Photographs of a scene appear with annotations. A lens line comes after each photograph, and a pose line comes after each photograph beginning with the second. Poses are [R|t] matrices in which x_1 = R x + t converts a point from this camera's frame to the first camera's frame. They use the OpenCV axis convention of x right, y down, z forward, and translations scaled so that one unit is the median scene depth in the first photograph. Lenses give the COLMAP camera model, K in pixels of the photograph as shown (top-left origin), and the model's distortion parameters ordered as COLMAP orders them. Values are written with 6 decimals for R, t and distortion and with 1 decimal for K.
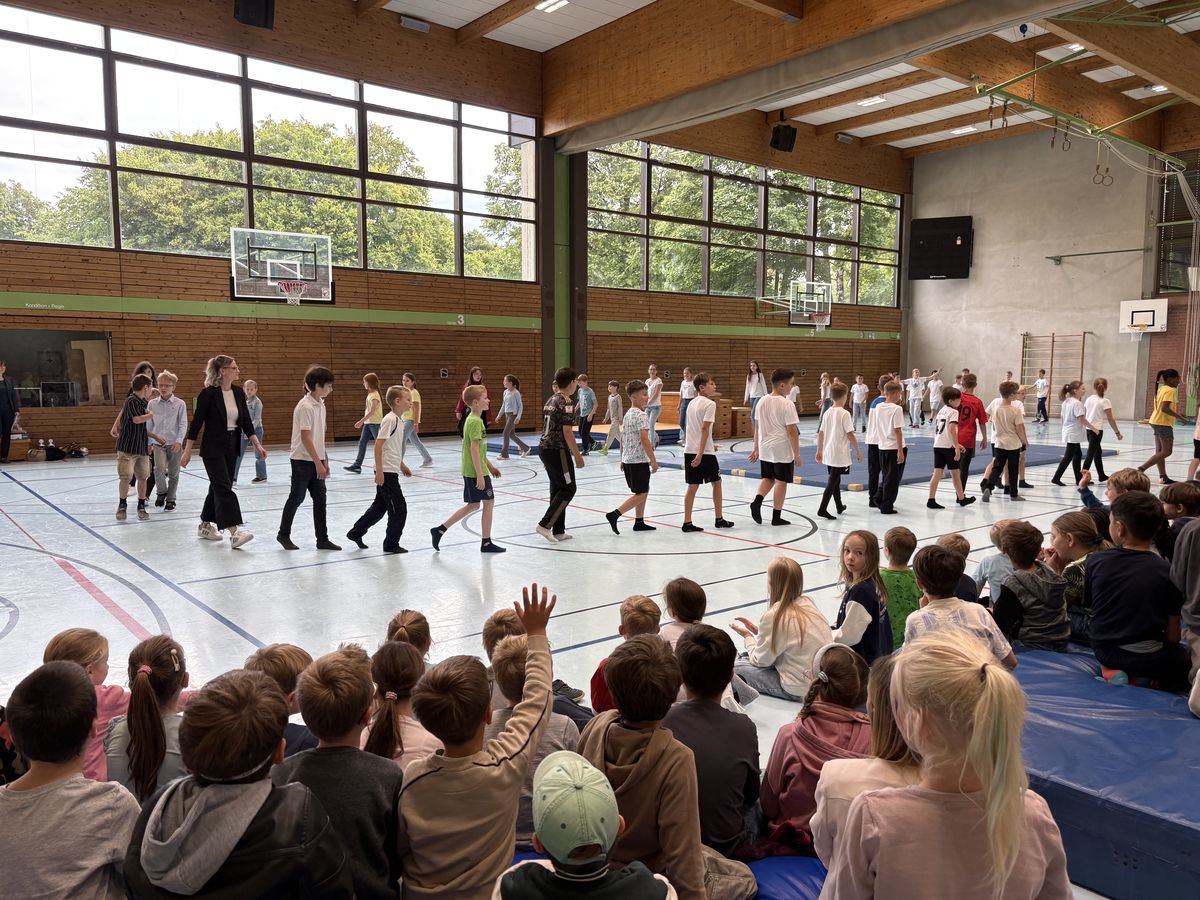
lens RADIAL K [[907.5, 0, 600.0], [0, 907.5, 450.0], [0, 0, 1]] dist [0.071260, -0.076624]
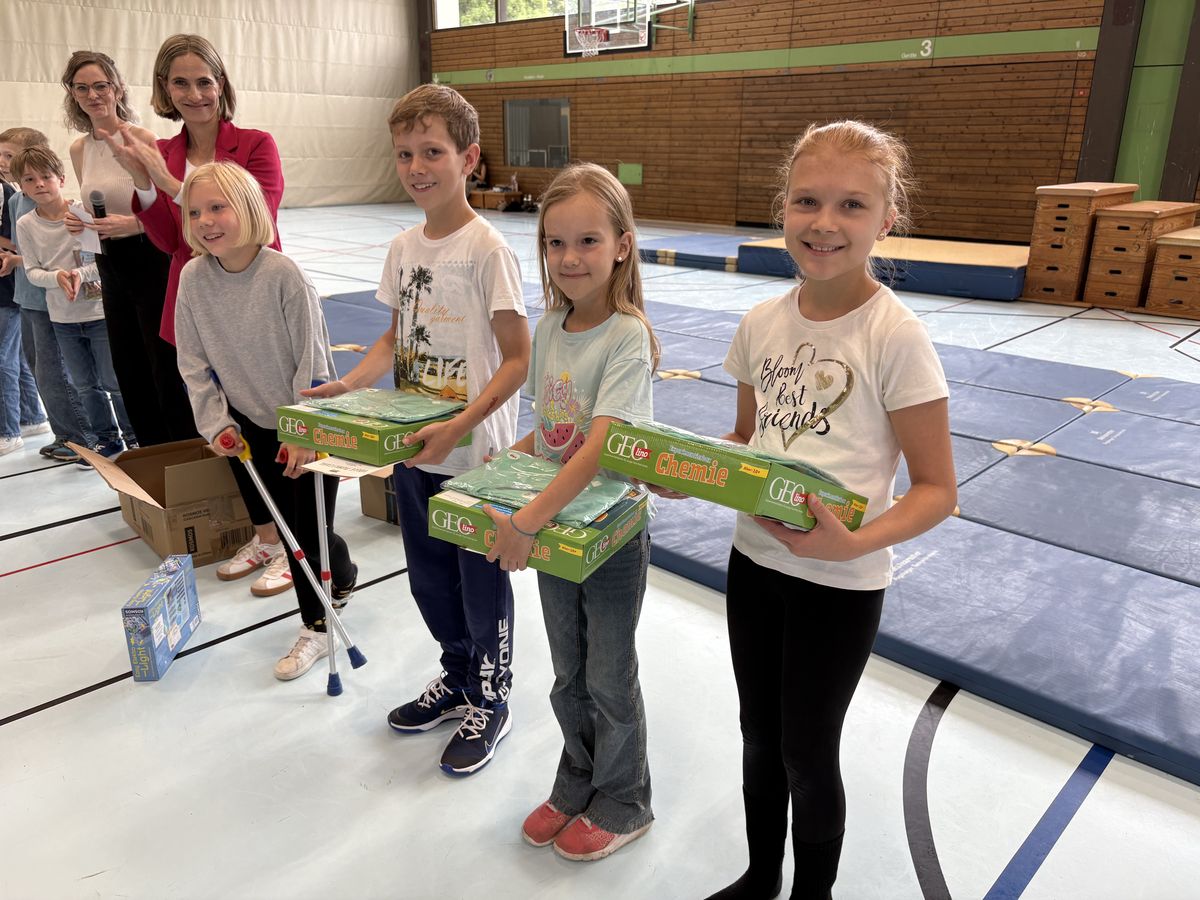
lens RADIAL K [[907.5, 0, 600.0], [0, 907.5, 450.0], [0, 0, 1]] dist [0.071260, -0.076624]
pose [[0.114447, 0.318781, -0.940894, 0.397012], [-0.097732, 0.946135, 0.308669, -0.044071], [0.988610, 0.056629, 0.139437, 0.558839]]
